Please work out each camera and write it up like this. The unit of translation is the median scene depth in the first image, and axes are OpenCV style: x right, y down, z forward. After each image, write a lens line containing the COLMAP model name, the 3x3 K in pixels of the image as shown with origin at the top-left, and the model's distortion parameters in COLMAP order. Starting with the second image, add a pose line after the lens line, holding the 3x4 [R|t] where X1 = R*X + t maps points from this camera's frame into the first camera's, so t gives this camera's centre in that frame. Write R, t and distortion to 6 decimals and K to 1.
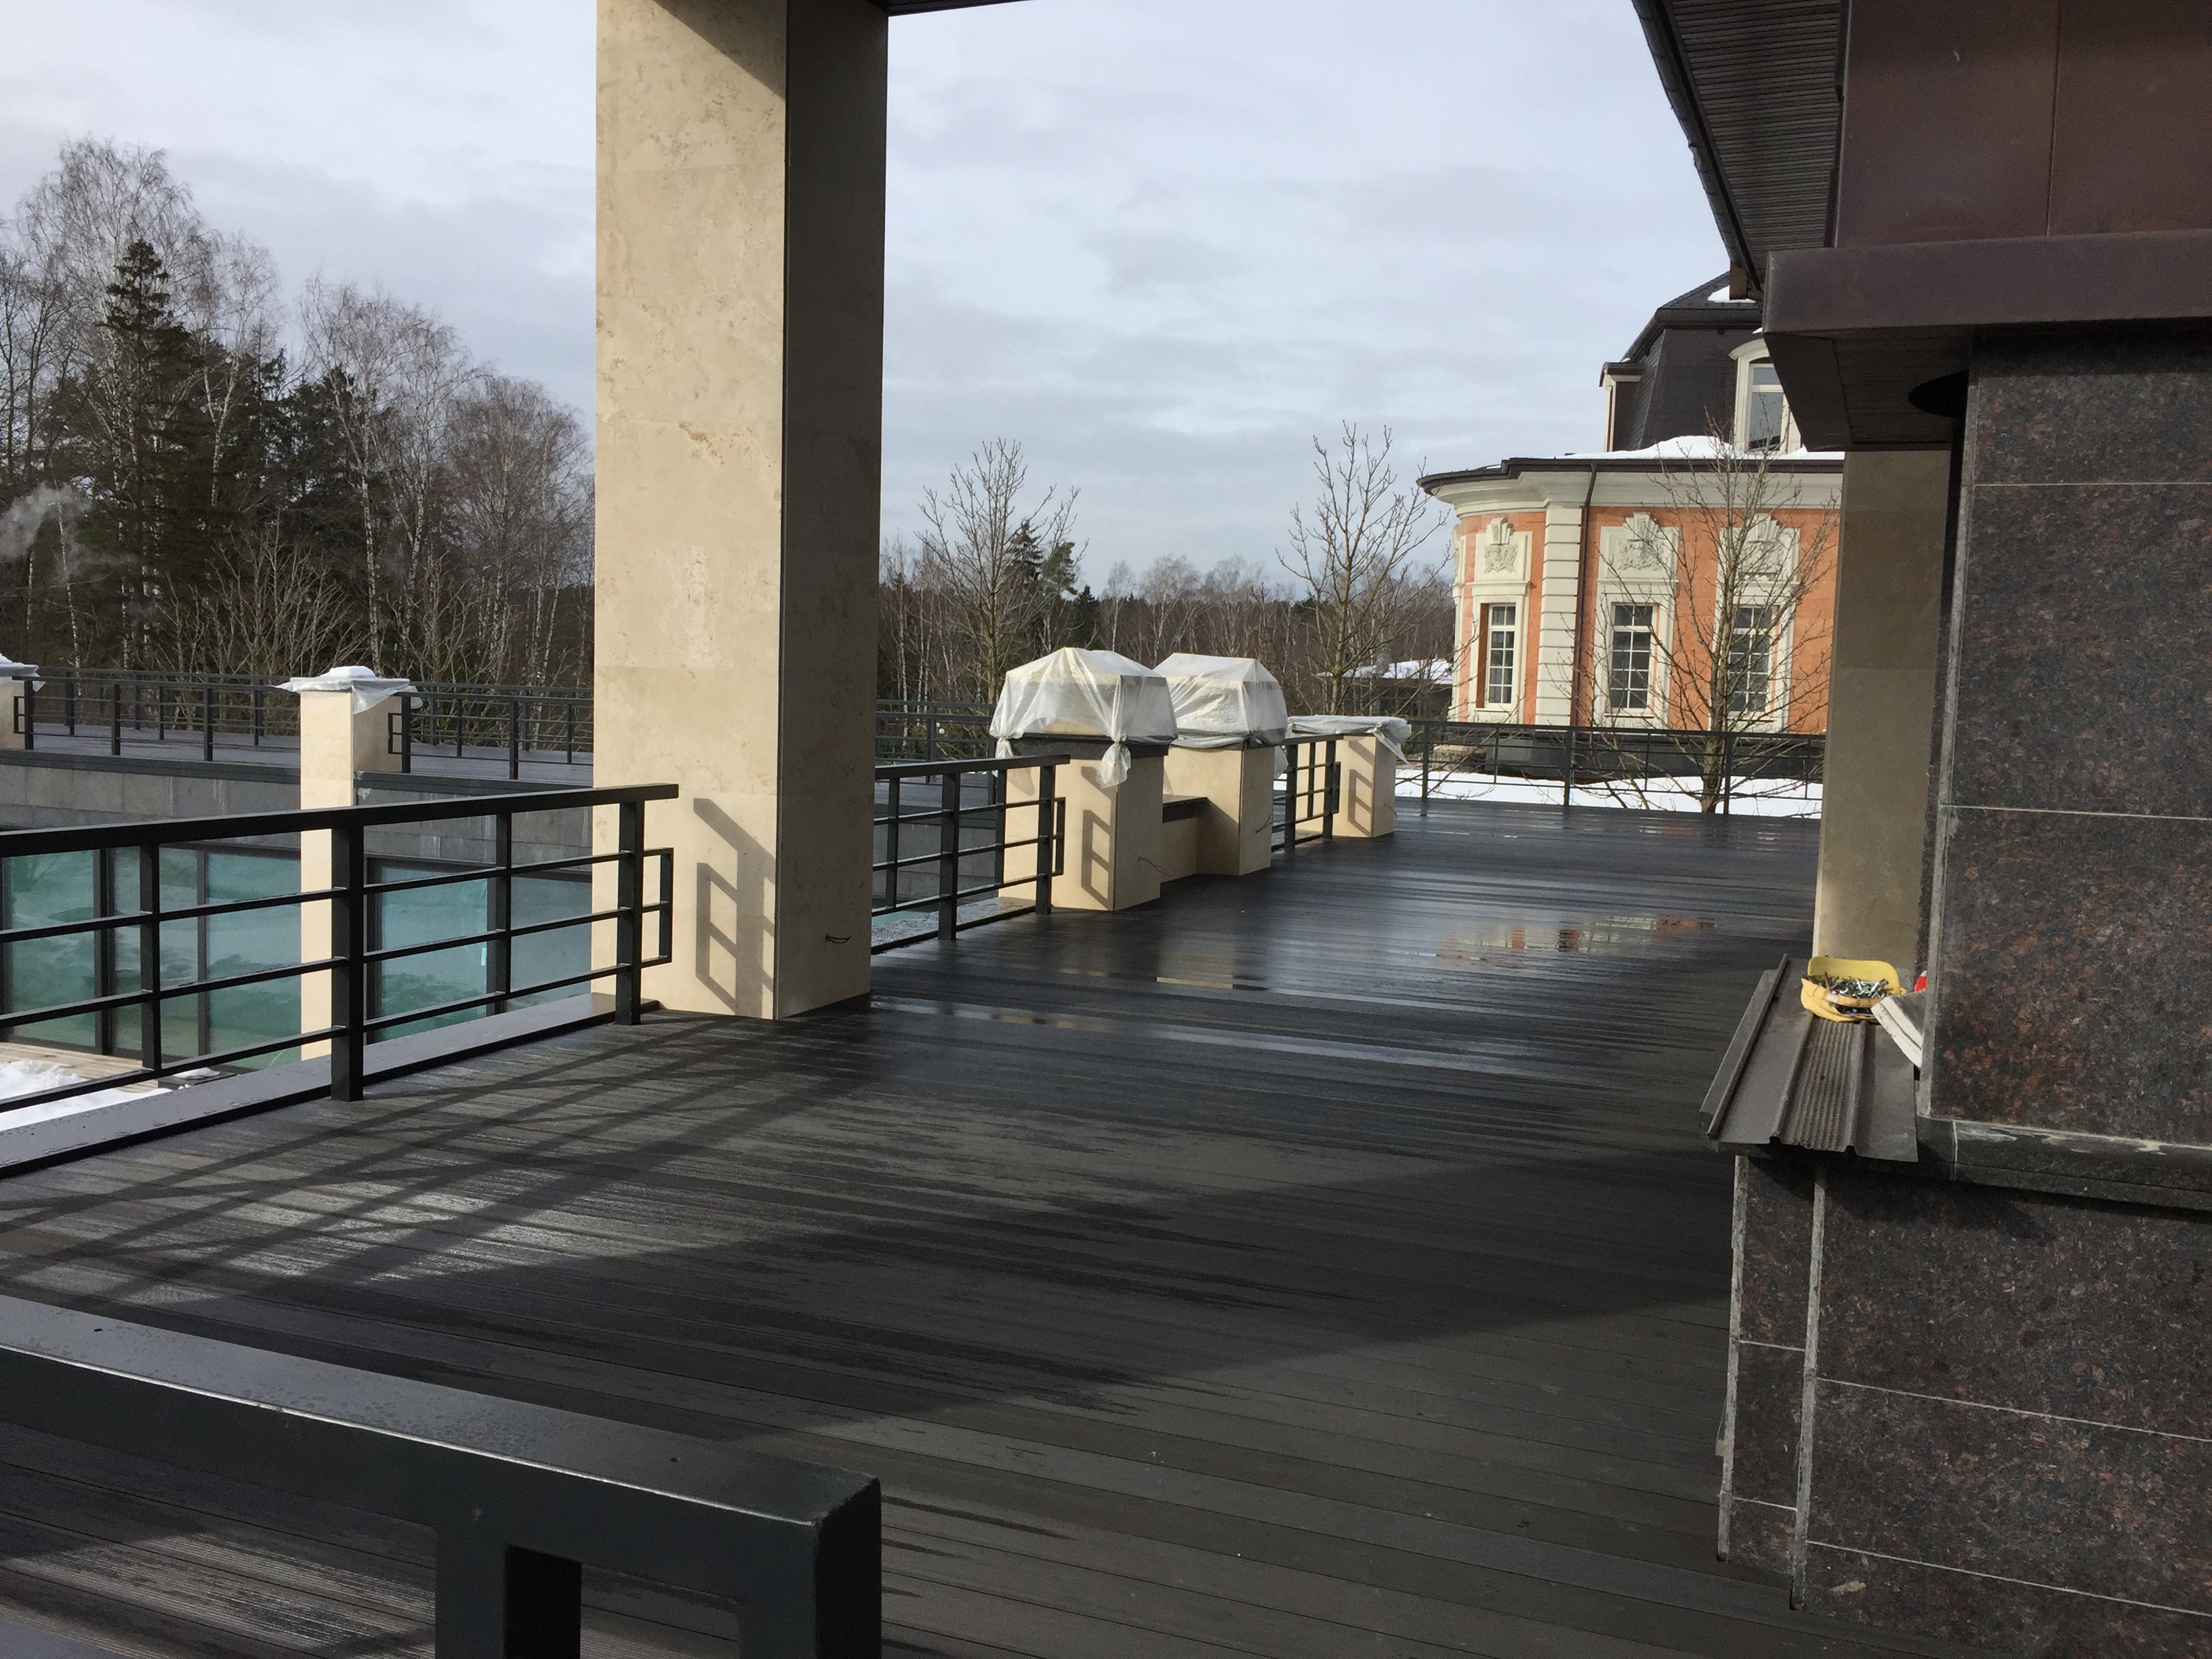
lens RADIAL K [[1926.8, 0, 1106.0], [0, 1926.8, 829.5], [0, 0, 1]] dist [0.105409, -0.131701]
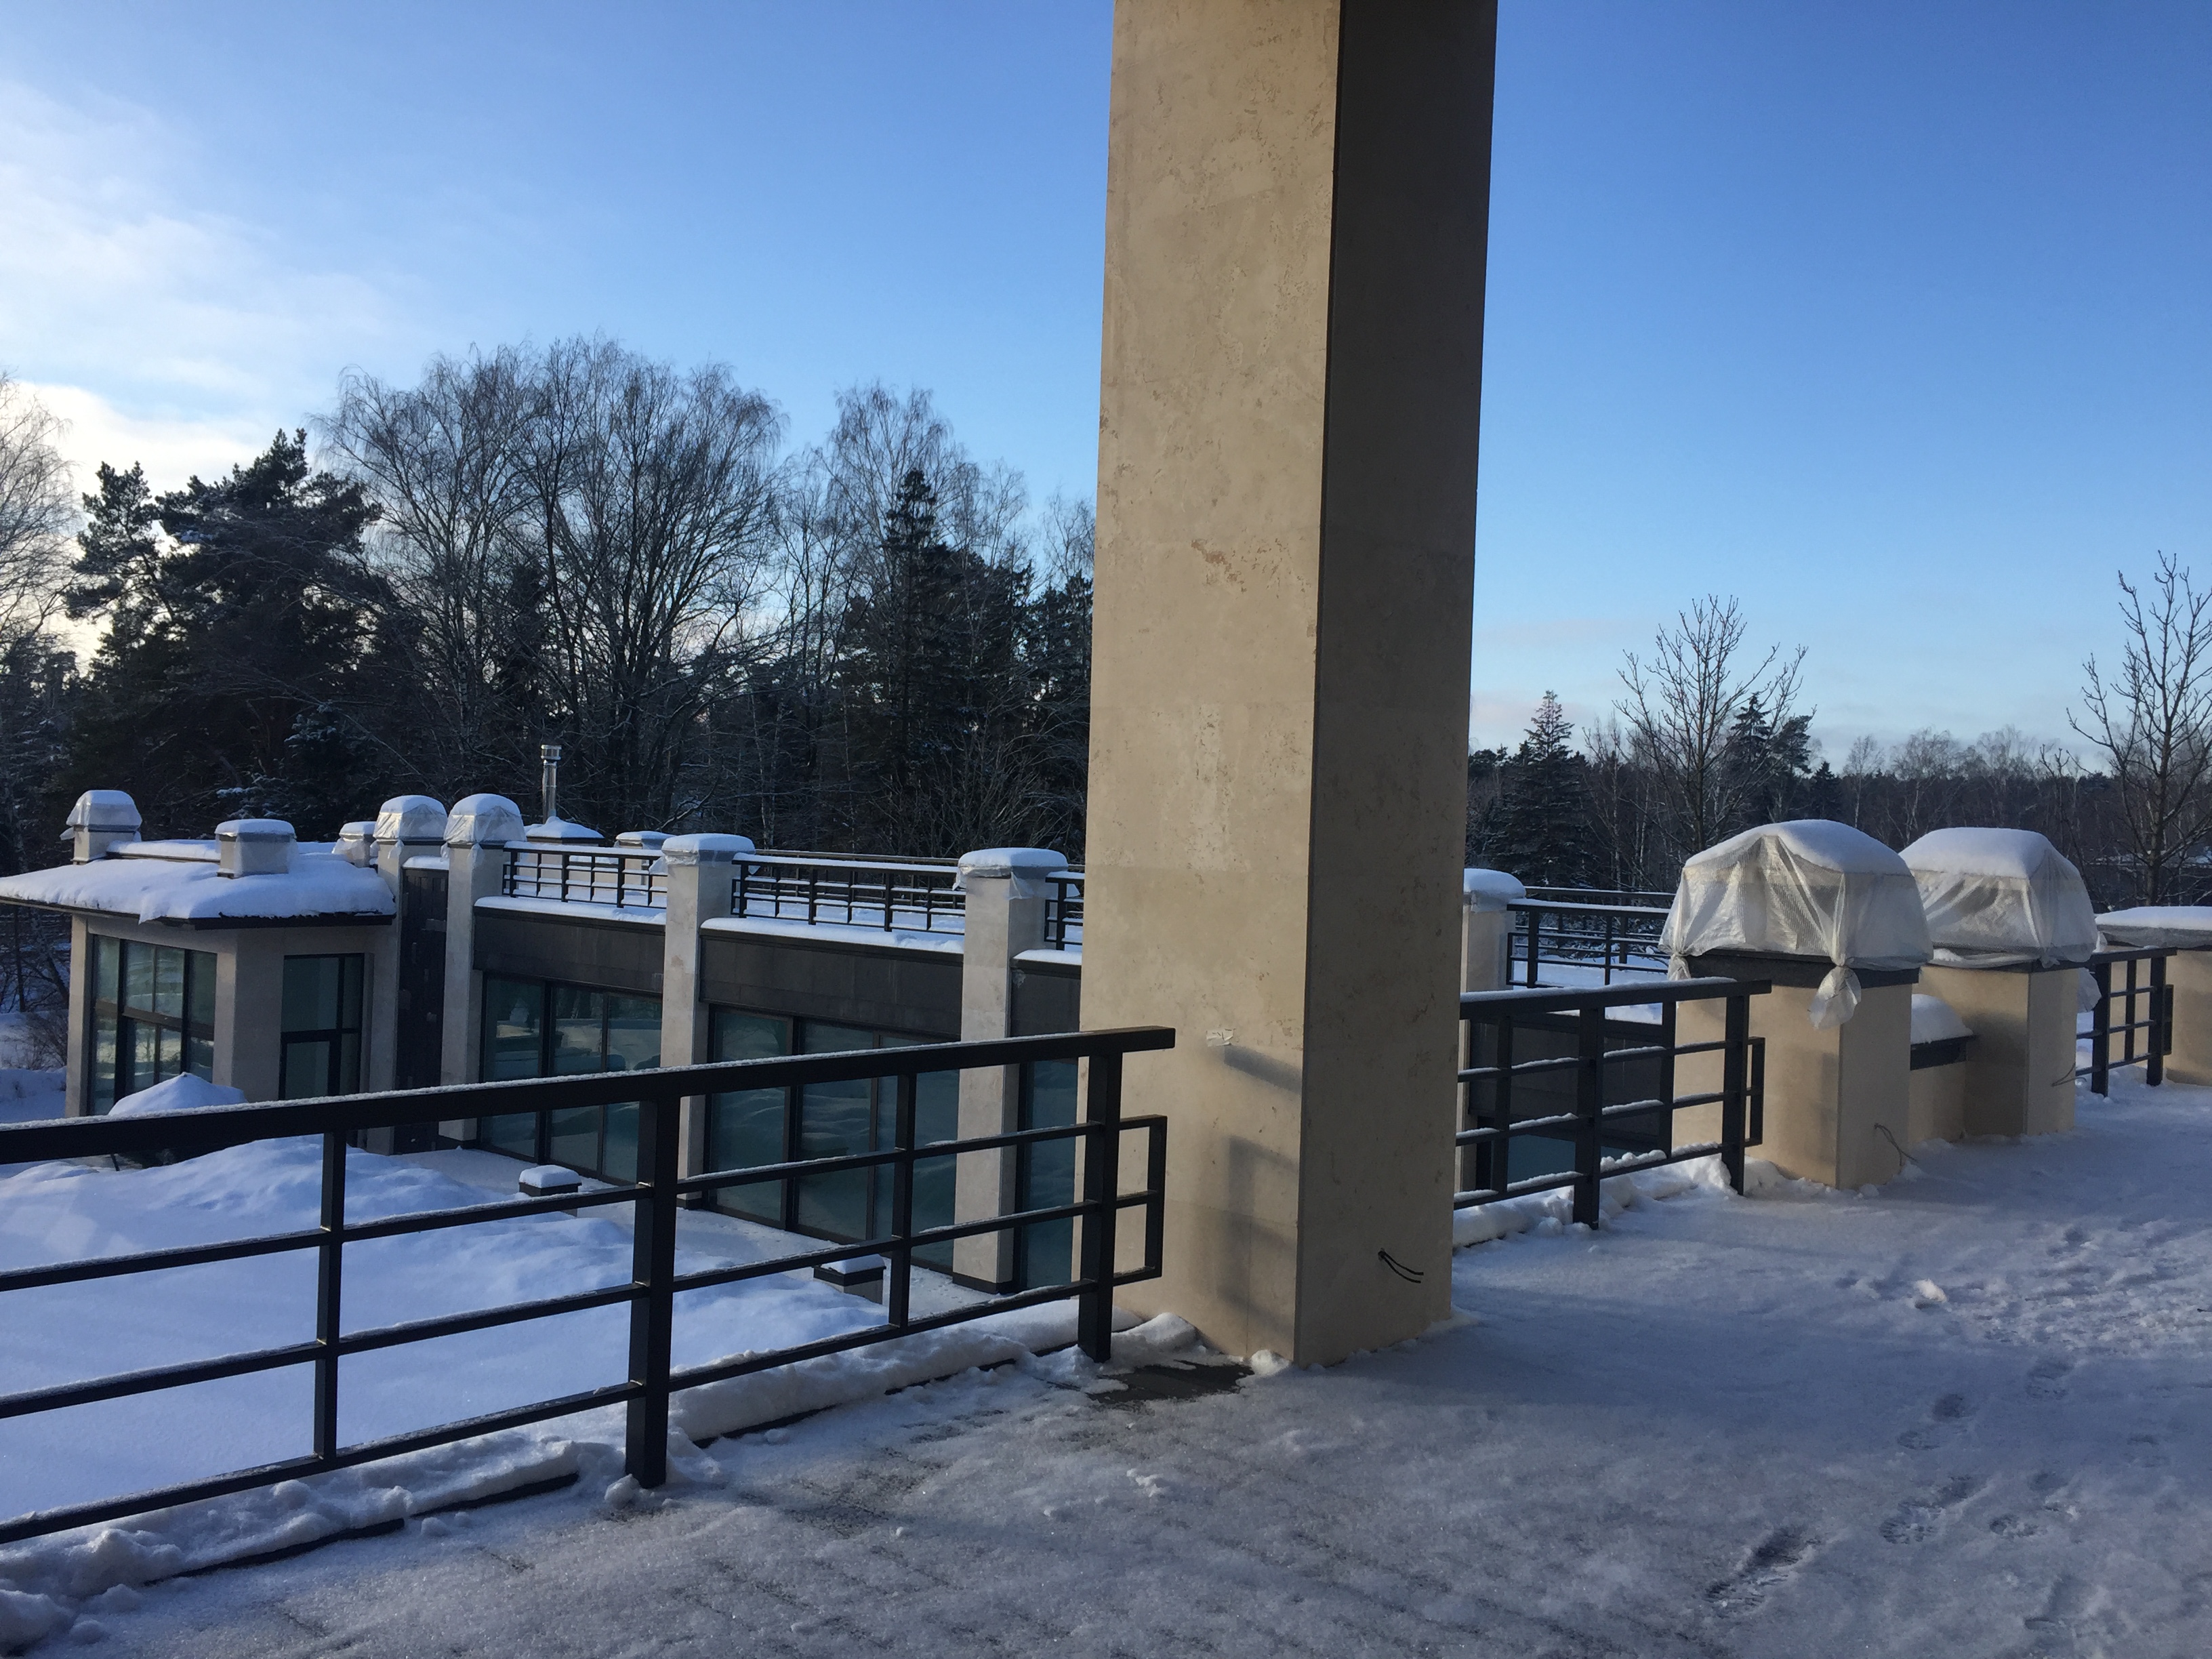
lens RADIAL K [[1926.8, 0, 1106.0], [0, 1926.8, 829.5], [0, 0, 1]] dist [0.105409, -0.131701]
pose [[0.934844, -0.000091, -0.355058, 0.008396], [-0.033028, 0.995642, -0.087216, -0.023431], [0.353518, 0.093260, 0.930767, 0.215421]]
